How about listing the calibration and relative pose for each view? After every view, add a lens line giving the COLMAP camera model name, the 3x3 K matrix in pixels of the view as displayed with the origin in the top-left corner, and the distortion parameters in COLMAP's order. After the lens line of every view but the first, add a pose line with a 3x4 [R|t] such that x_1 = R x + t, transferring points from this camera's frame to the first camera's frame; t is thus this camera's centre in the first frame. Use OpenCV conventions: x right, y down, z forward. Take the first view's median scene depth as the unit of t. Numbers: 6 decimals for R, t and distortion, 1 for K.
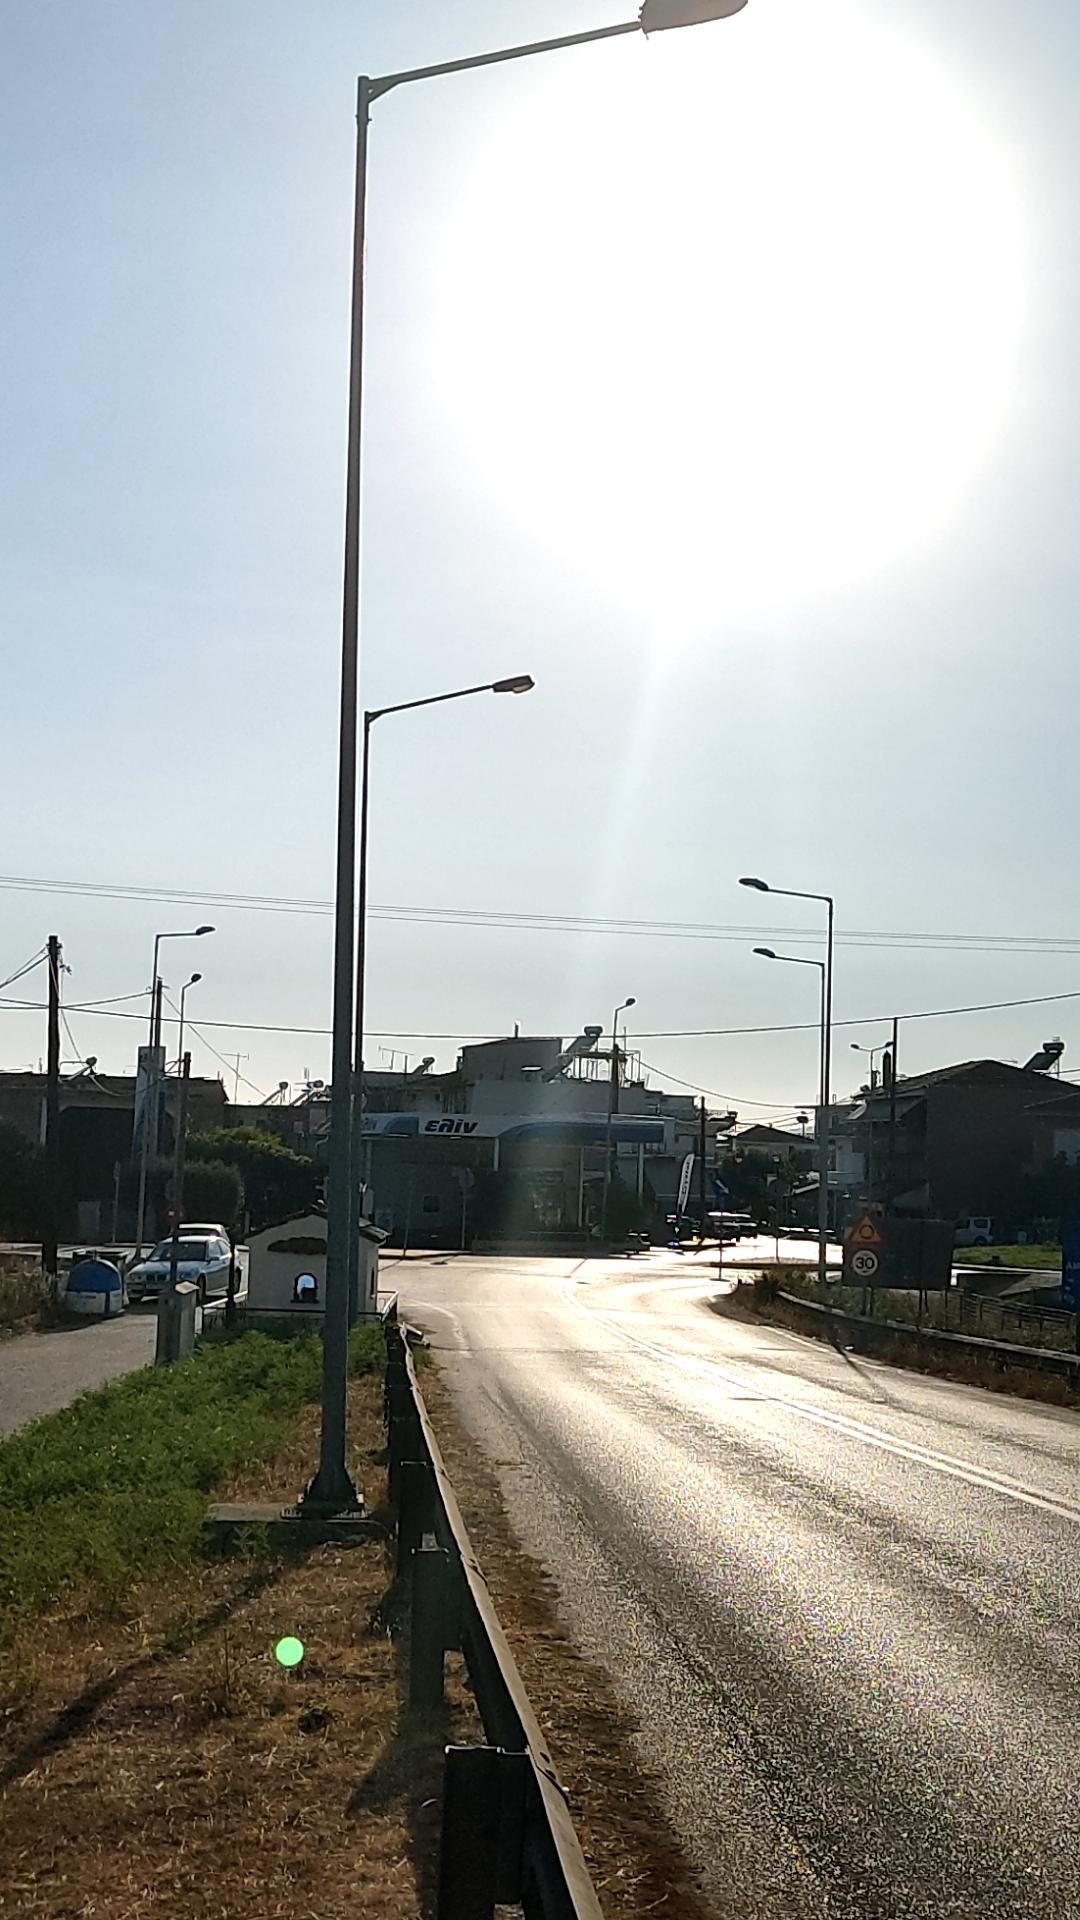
lens RADIAL K [[2432.9, 0, 540.0], [0, 2432.9, 960.0], [0, 0, 1]] dist [0.114963, -0.007278]
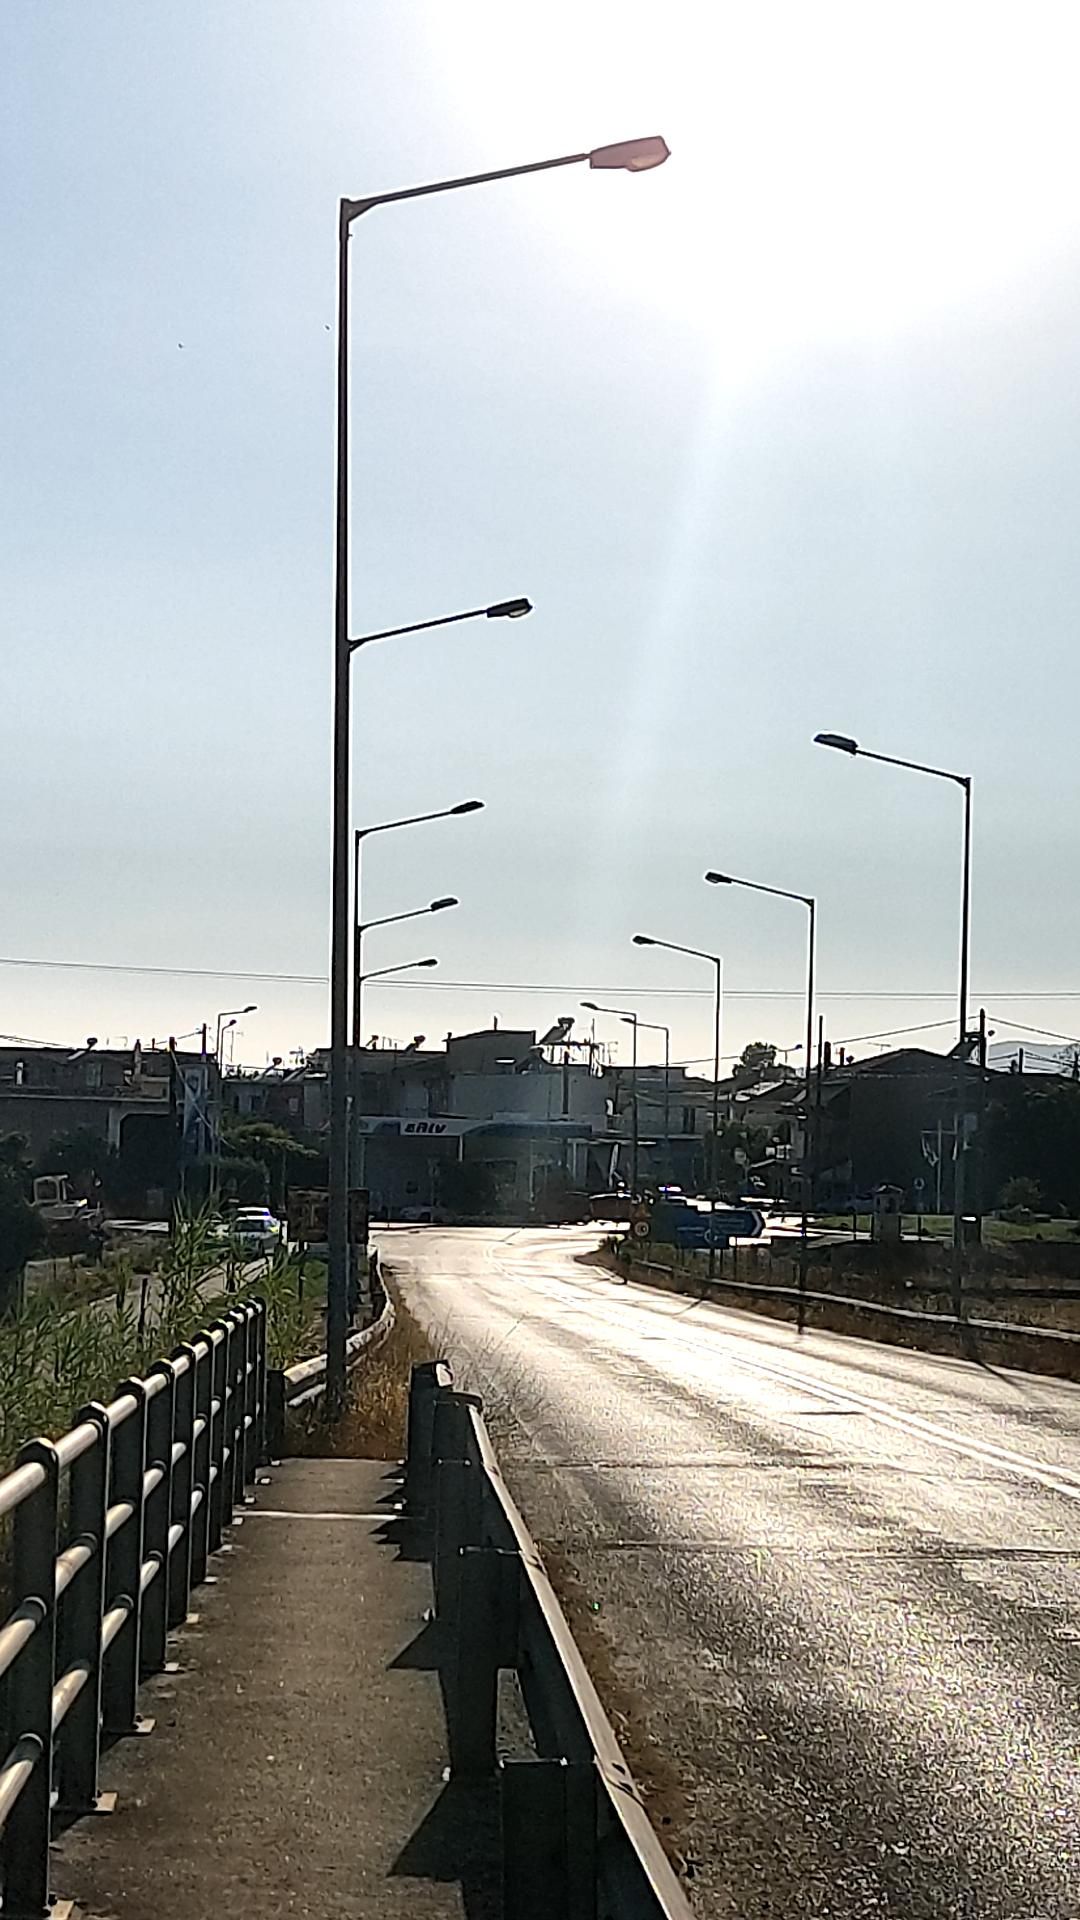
lens RADIAL K [[4609.4, 0, 540.0], [0, 4609.4, 960.0], [0, 0, 1]] dist [0.322419, 0.027967]
pose [[0.999462, -0.010121, -0.031200, 0.111332], [0.012071, 0.997943, 0.062960, -0.191264], [0.030498, -0.063302, 0.997528, -1.578634]]
